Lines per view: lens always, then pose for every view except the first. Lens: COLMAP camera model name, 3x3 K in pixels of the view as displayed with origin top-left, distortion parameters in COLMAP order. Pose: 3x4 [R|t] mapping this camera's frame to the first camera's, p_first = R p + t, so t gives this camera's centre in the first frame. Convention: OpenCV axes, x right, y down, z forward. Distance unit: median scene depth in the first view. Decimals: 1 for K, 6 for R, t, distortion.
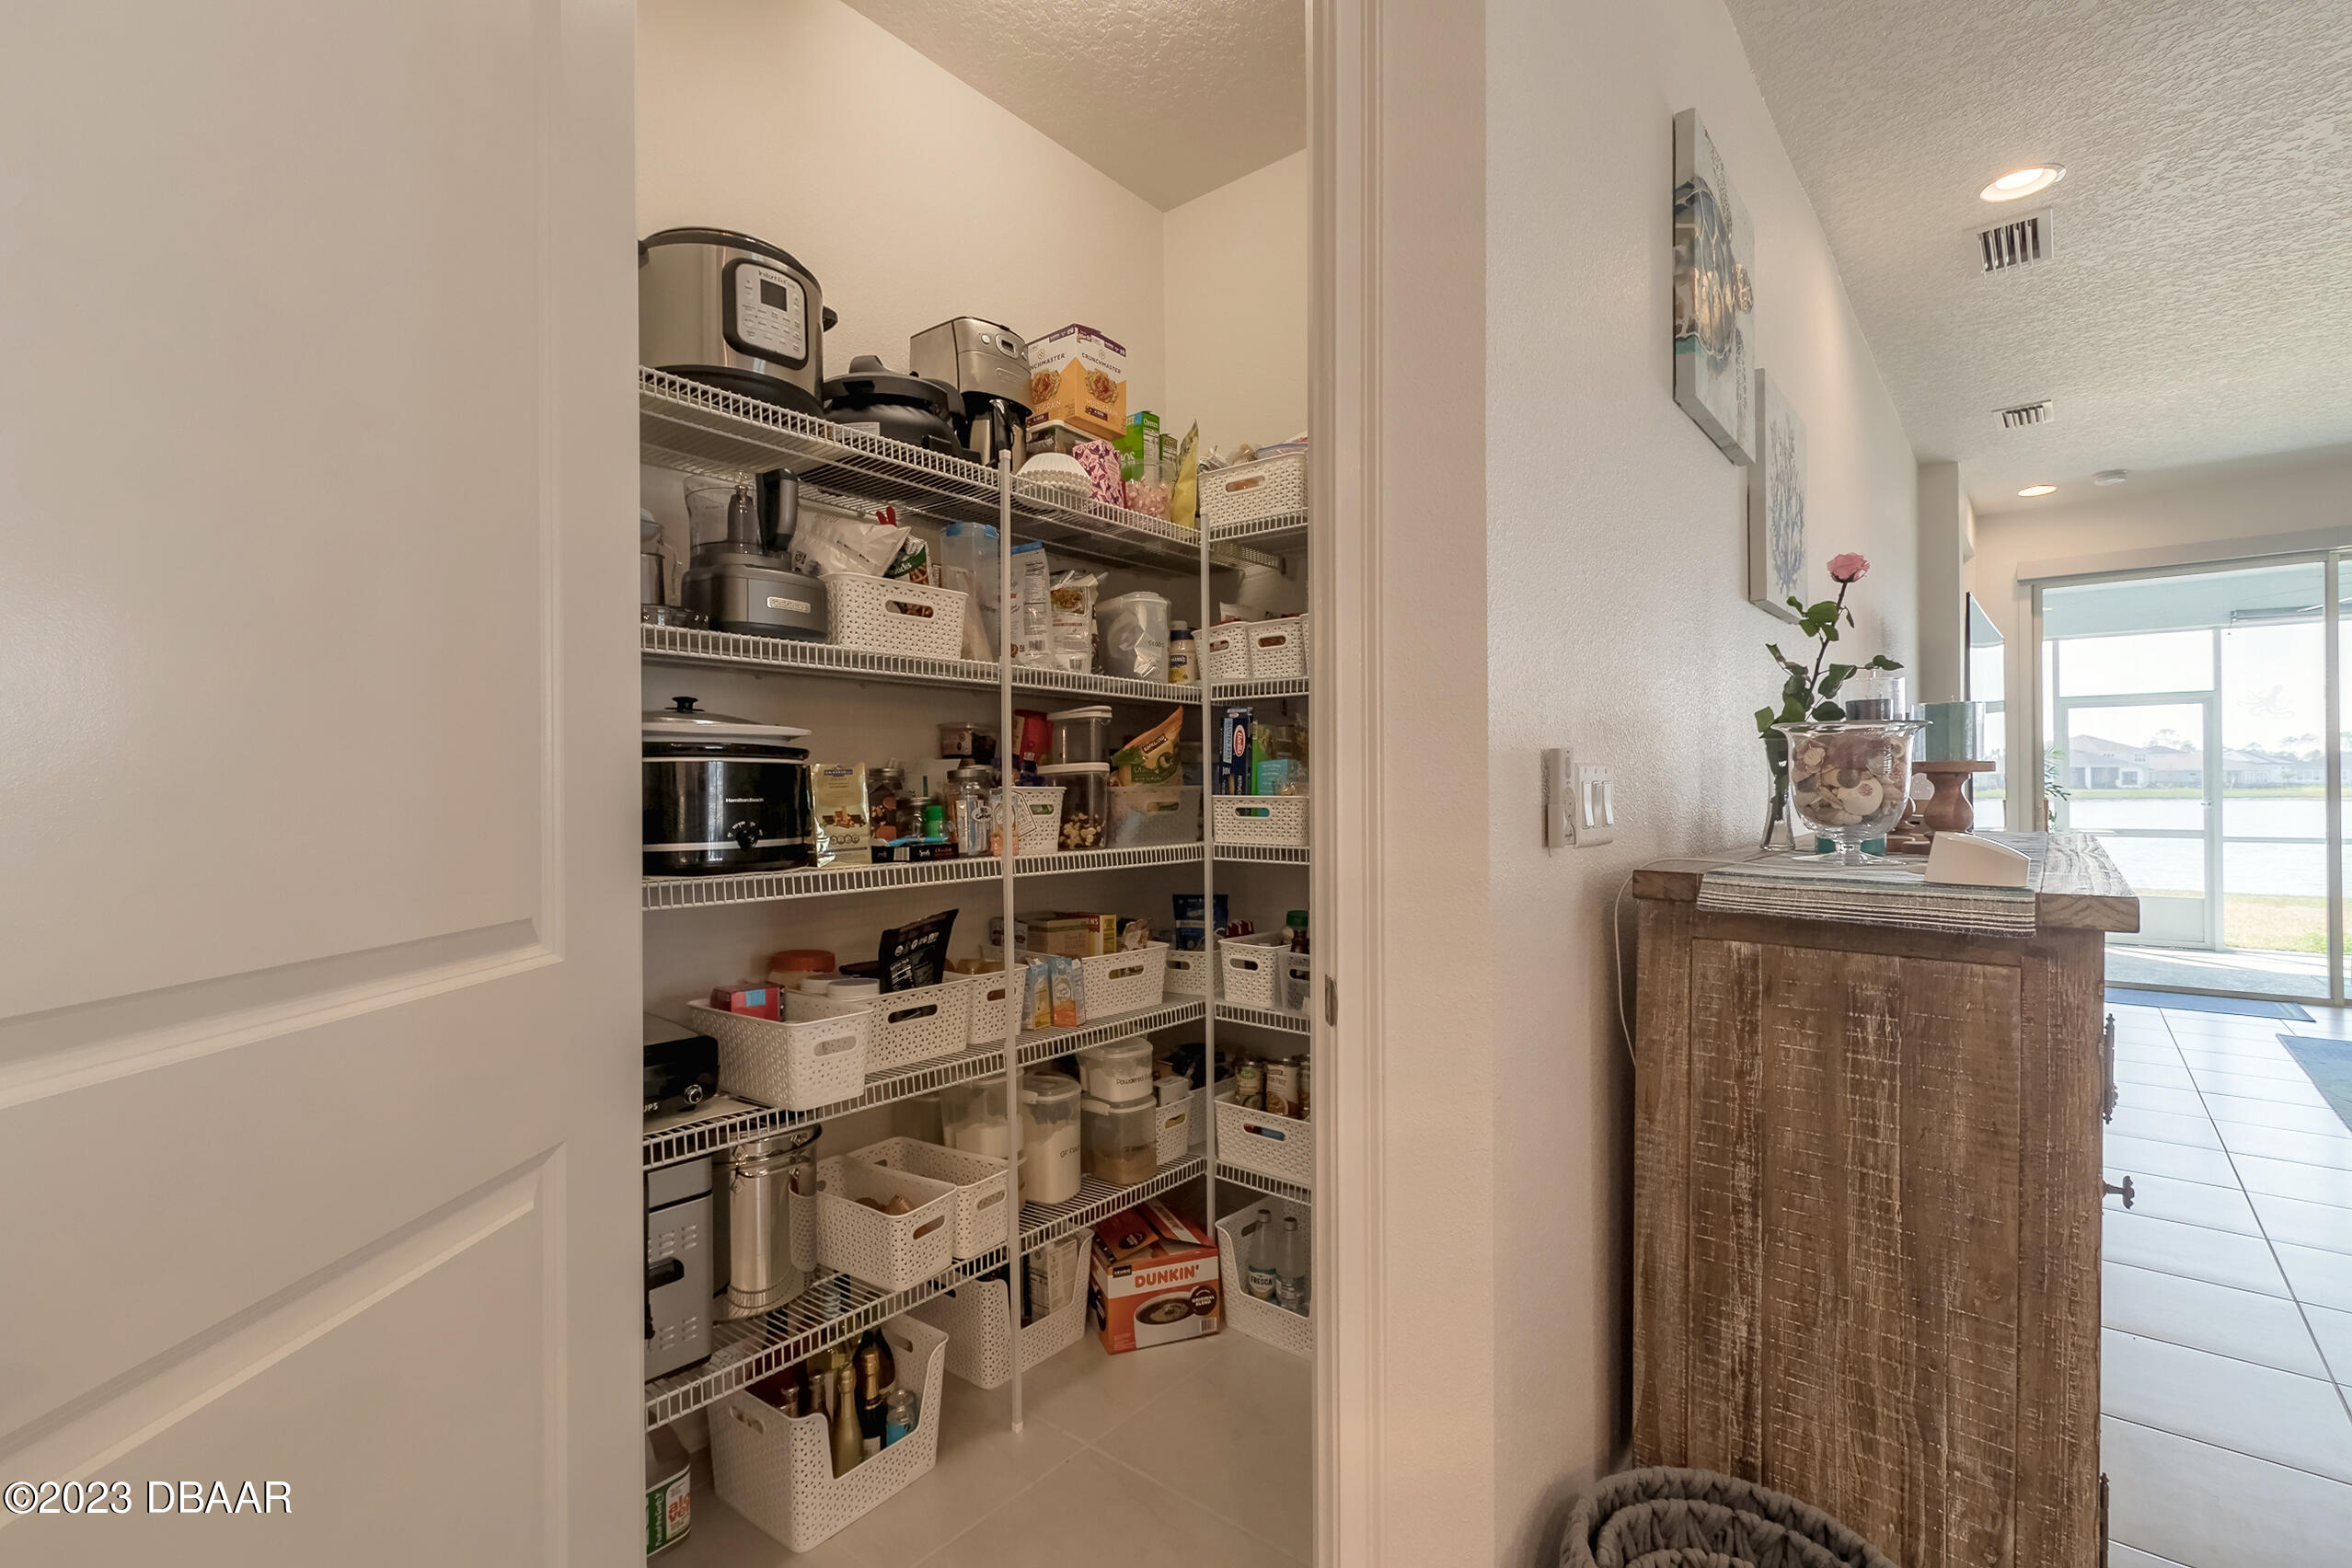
lens RADIAL K [[1053.5, 0, 1173.2], [0, 1053.5, 786.0], [0, 0, 1]] dist [0.002140, -0.000218]
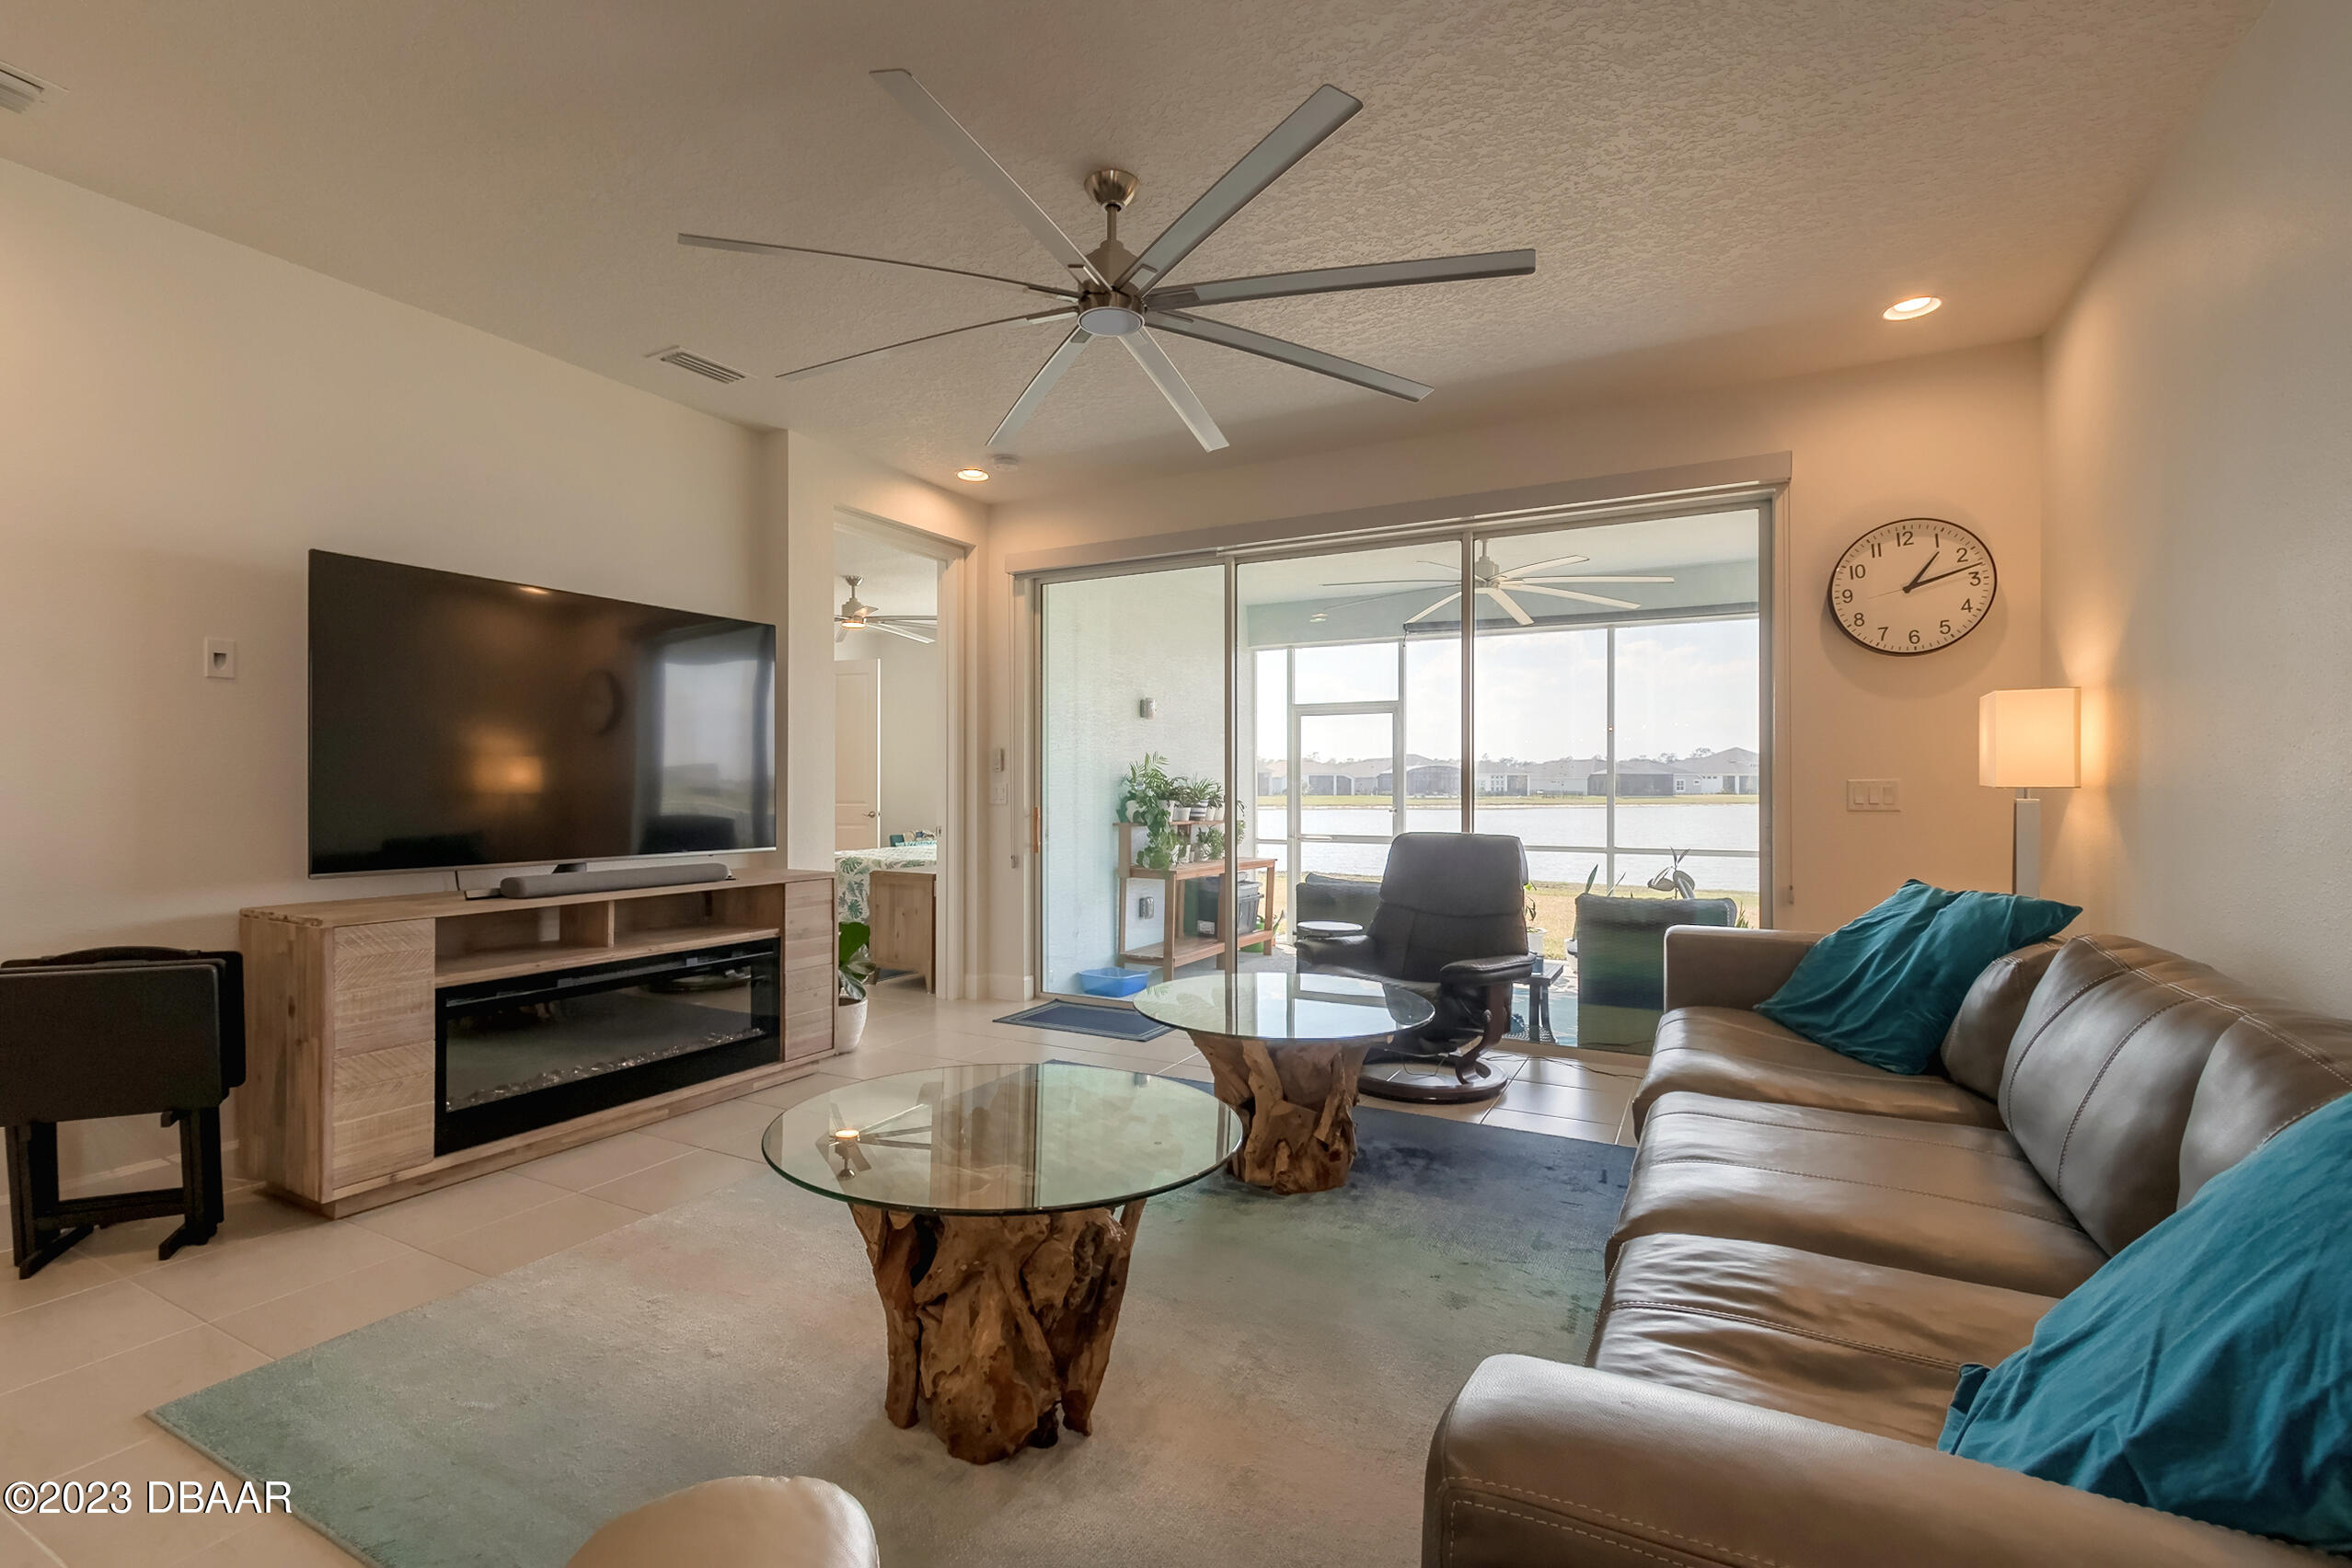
lens RADIAL K [[1053.5, 0, 1156.0], [0, 1053.5, 783.7], [0, 0, 1]] dist [0.002140, -0.000218]
pose [[0.982137, 0.008749, 0.187963, 3.396285], [-0.008207, 0.999960, -0.003658, -0.024382], [-0.187988, 0.002050, 0.982169, 0.230758]]
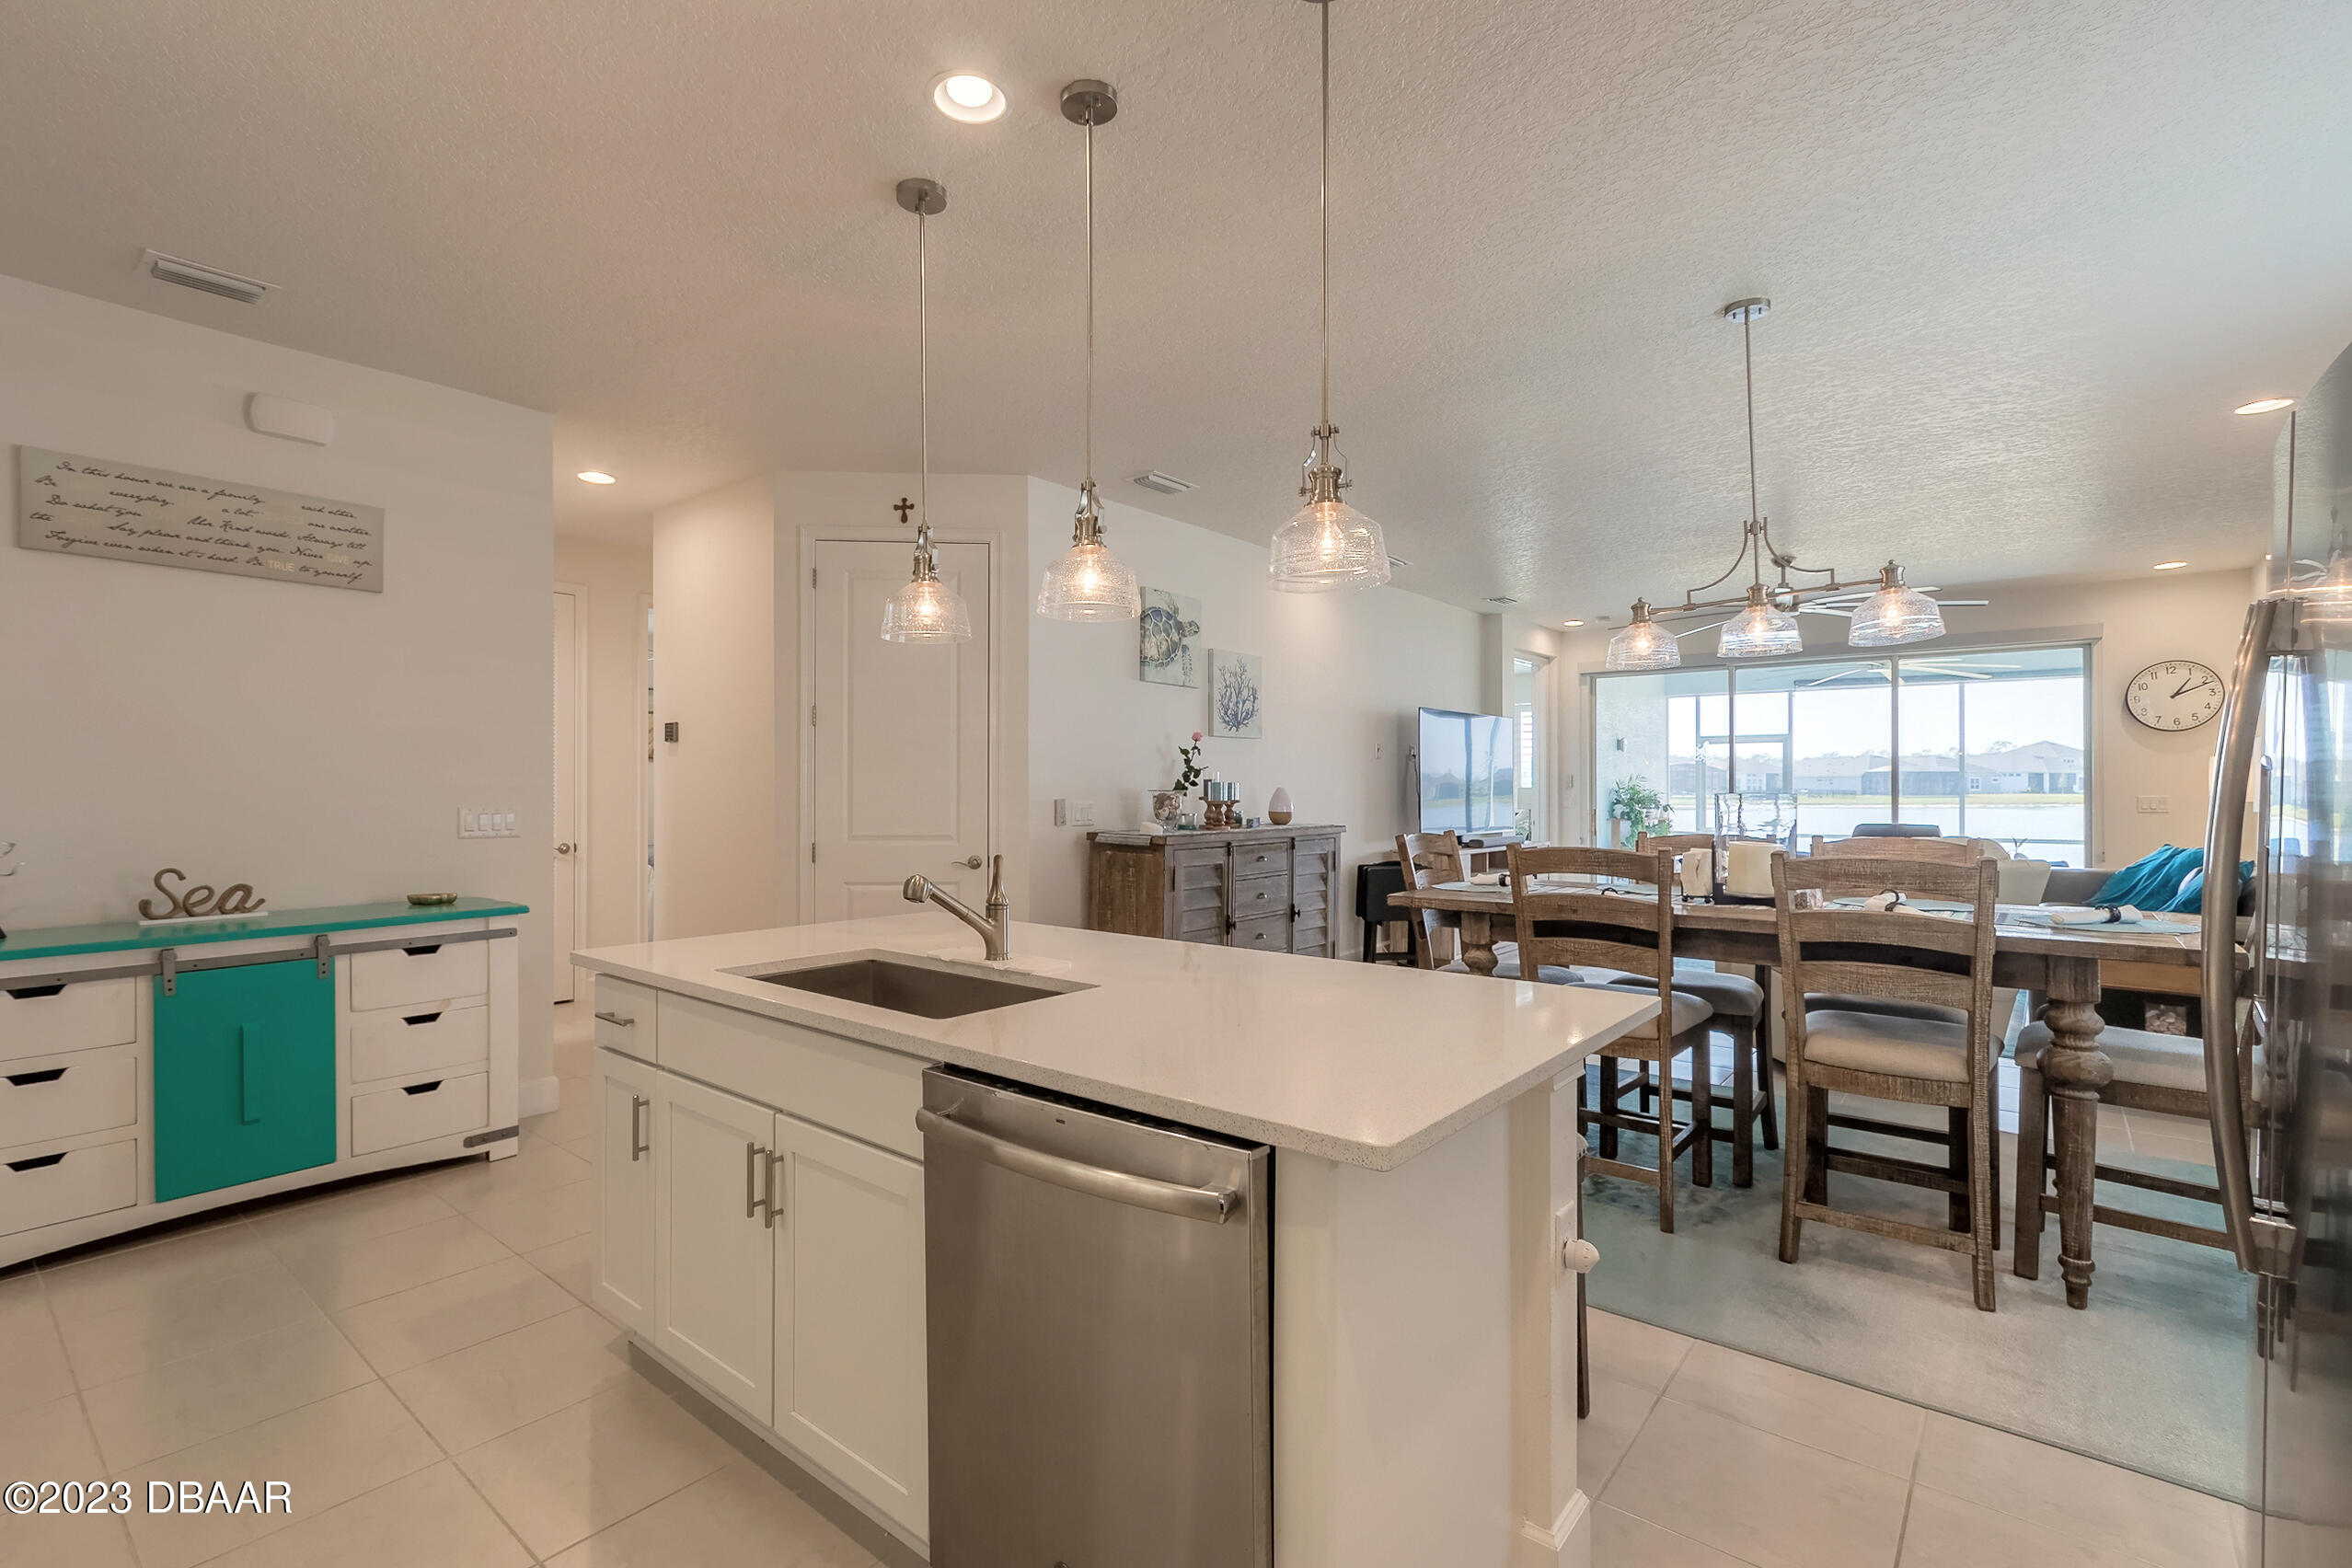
lens RADIAL K [[1053.5, 0, 1159.4], [0, 1053.5, 787.0], [0, 0, 1]] dist [0.002140, -0.000218]
pose [[0.999972, 0.005231, -0.005416, 0.747290], [-0.005223, 0.999985, 0.001433, -0.088313], [0.005424, -0.001405, 0.999984, -2.800475]]
